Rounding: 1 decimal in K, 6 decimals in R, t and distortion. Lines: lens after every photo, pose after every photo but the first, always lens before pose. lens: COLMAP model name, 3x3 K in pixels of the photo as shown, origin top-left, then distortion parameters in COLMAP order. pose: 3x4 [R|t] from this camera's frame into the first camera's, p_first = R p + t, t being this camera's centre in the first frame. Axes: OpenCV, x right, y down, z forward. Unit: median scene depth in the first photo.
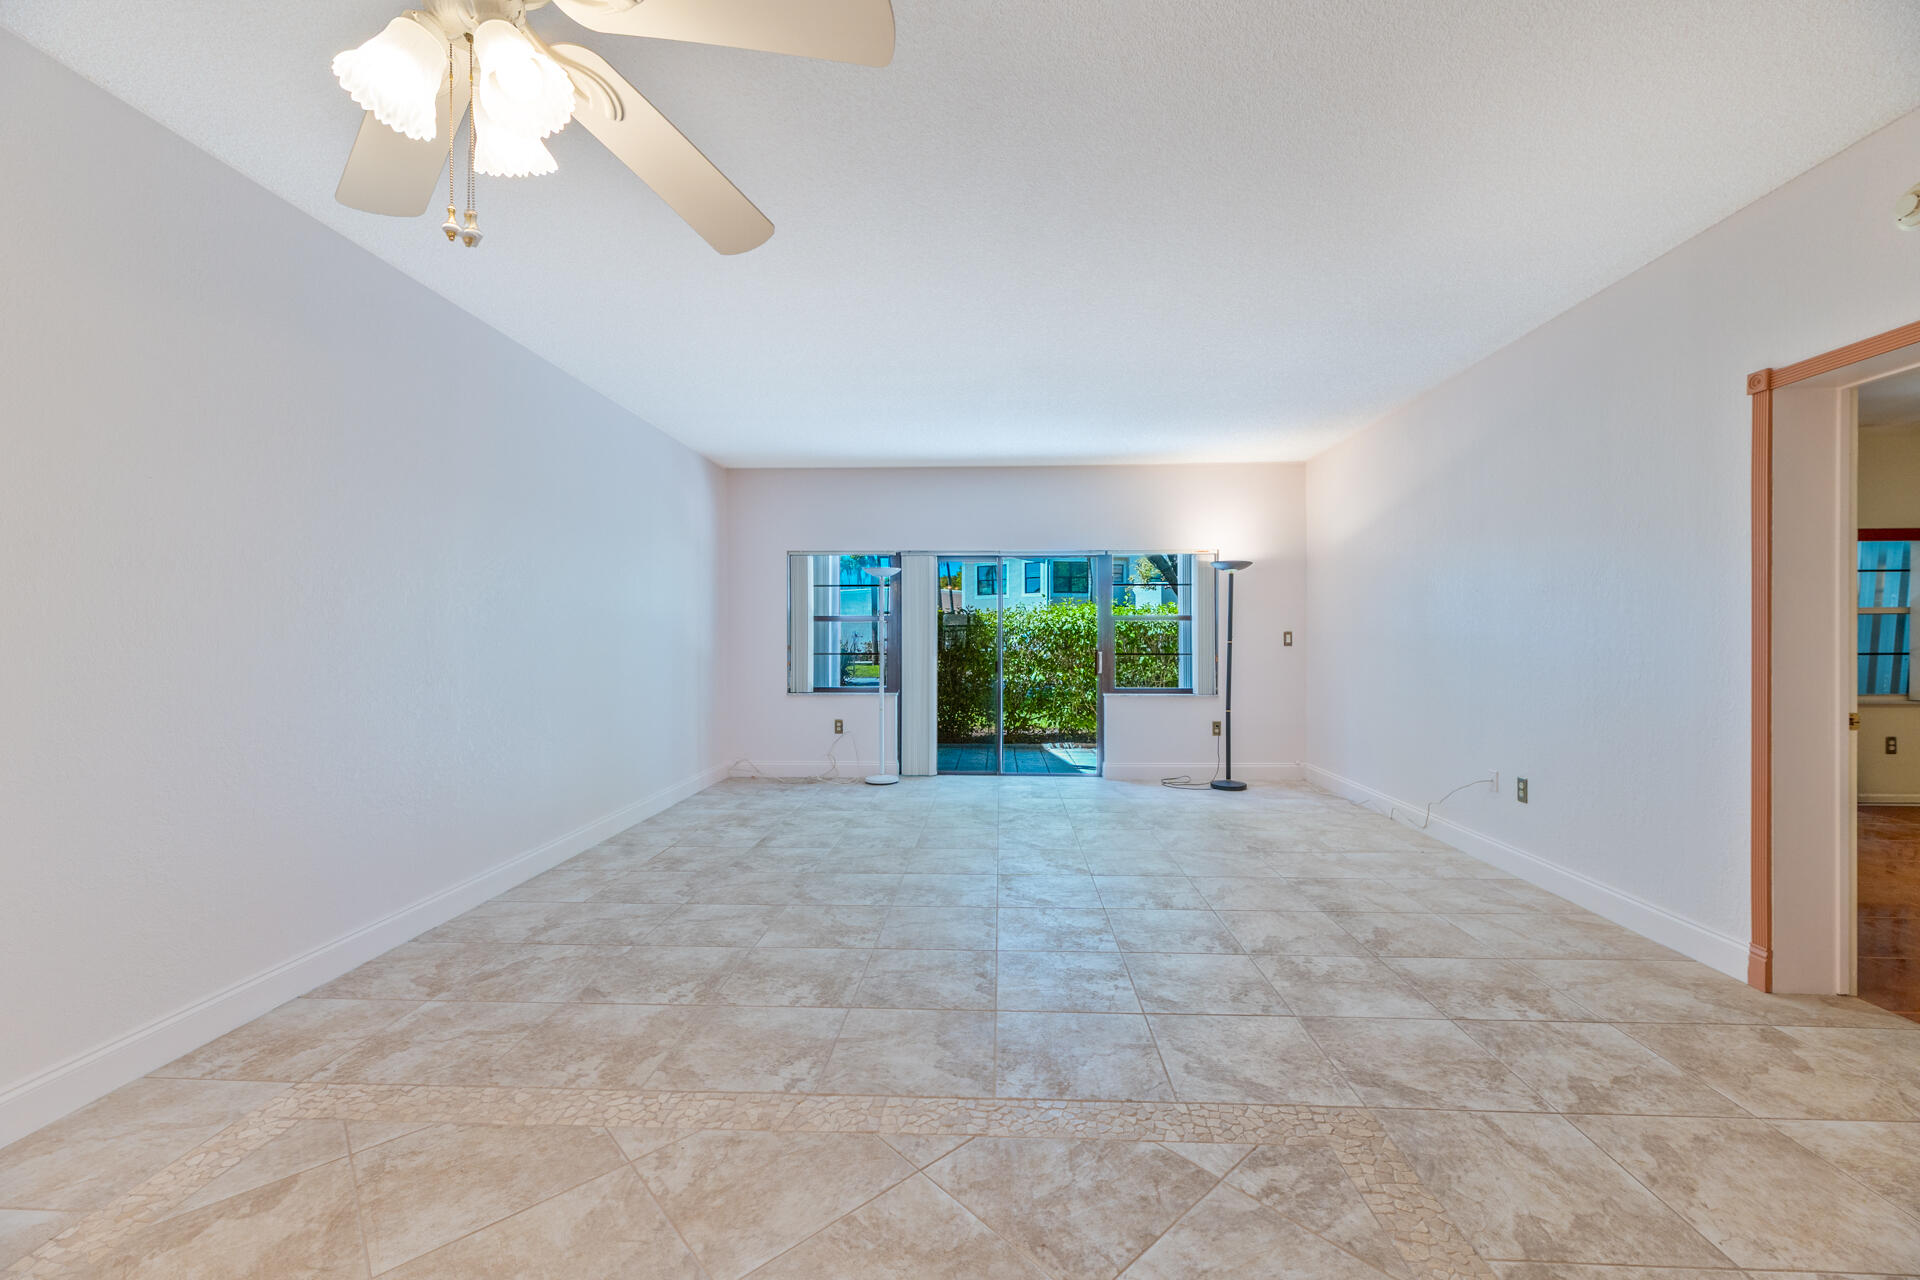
lens RADIAL K [[774.6, 0, 963.1], [0, 774.6, 637.3], [0, 0, 1]] dist [0.001059, 0.000021]
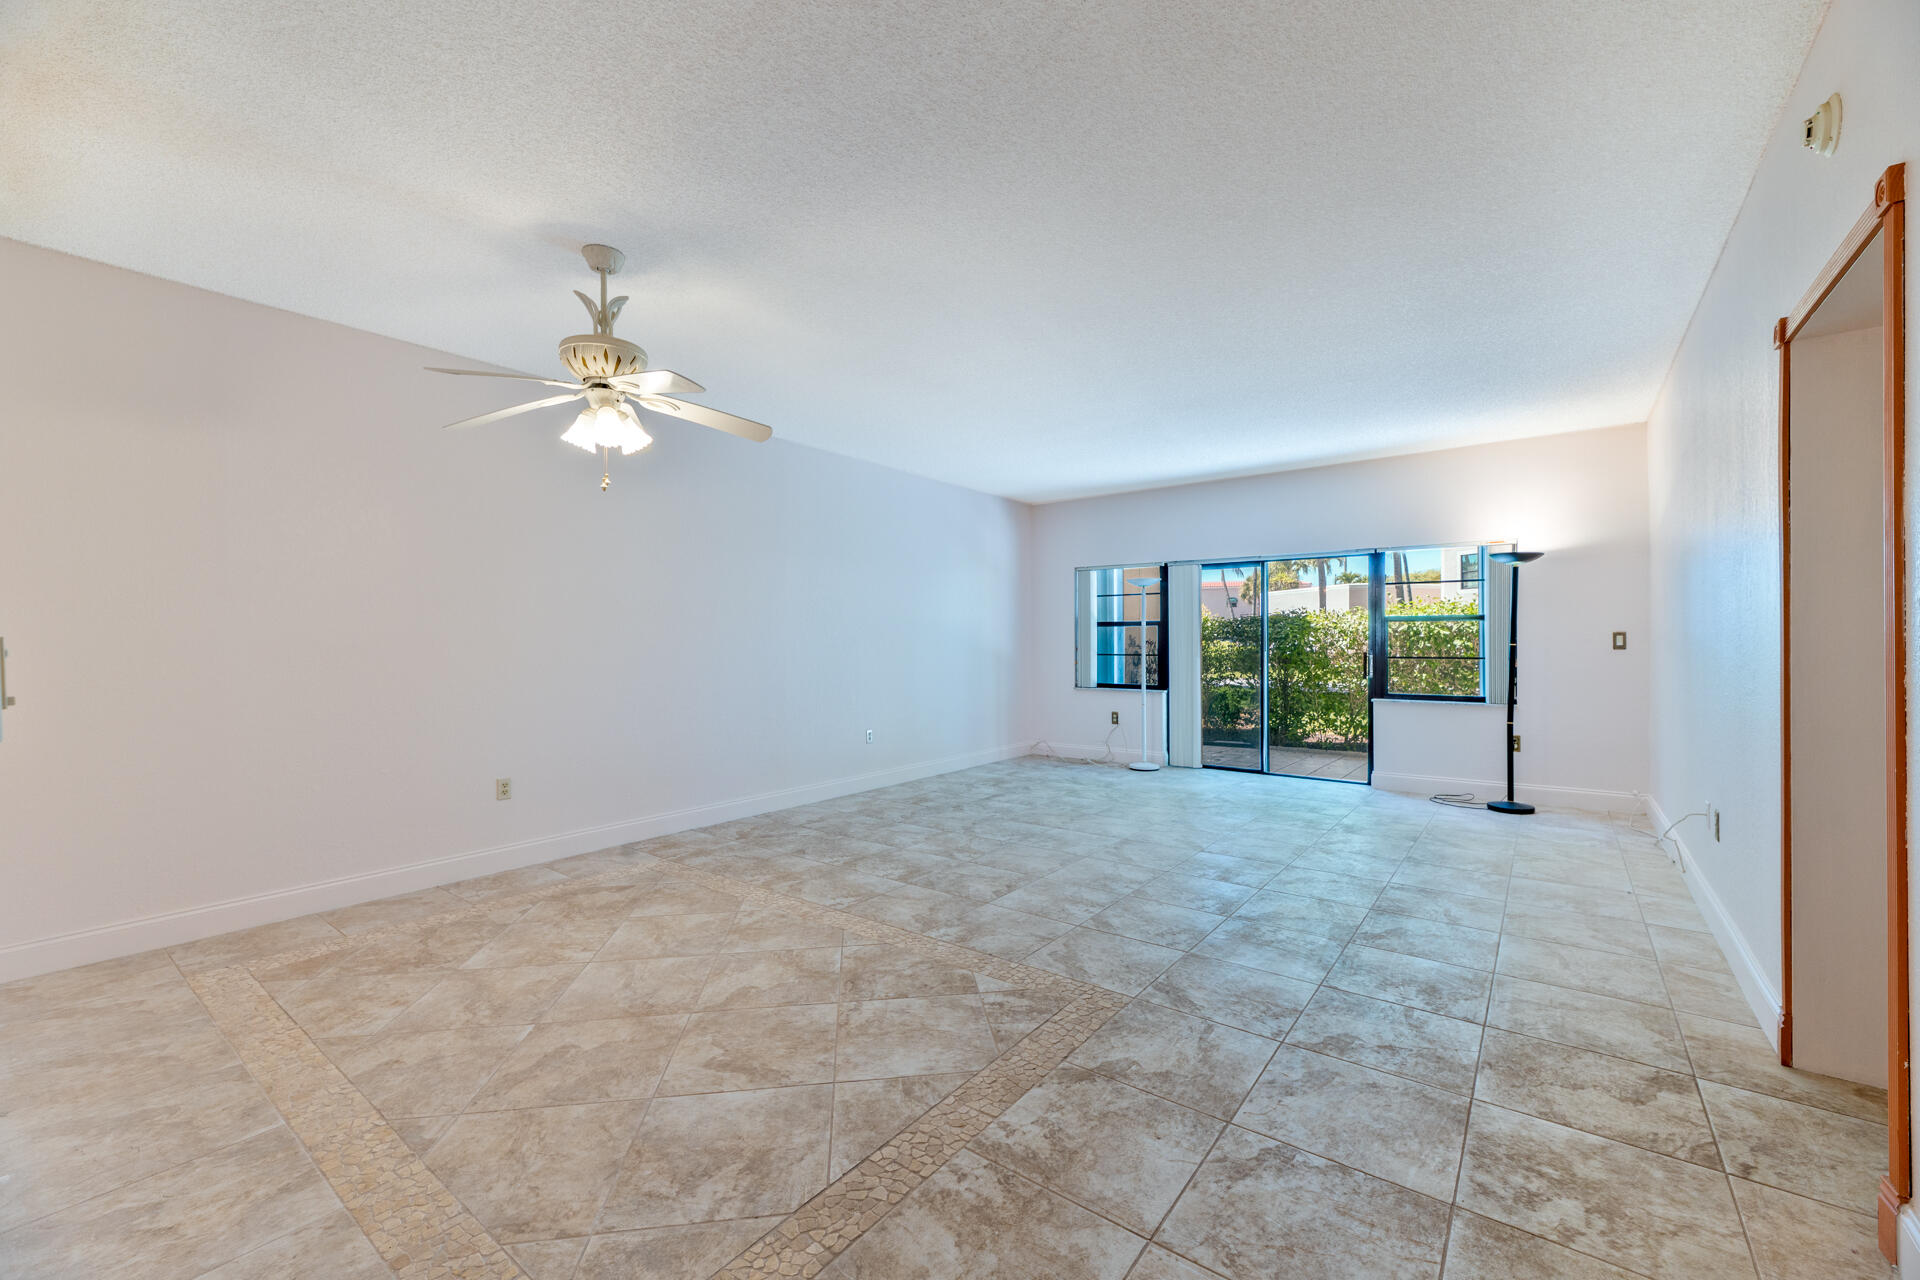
lens RADIAL K [[774.6, 0, 956.7], [0, 774.6, 638.8], [0, 0, 1]] dist [0.001059, 0.000021]
pose [[0.819151, -0.003382, -0.573569, 0.680619], [0.002381, 0.999994, -0.002496, 0.000204], [0.573574, 0.000679, 0.819154, -0.165542]]
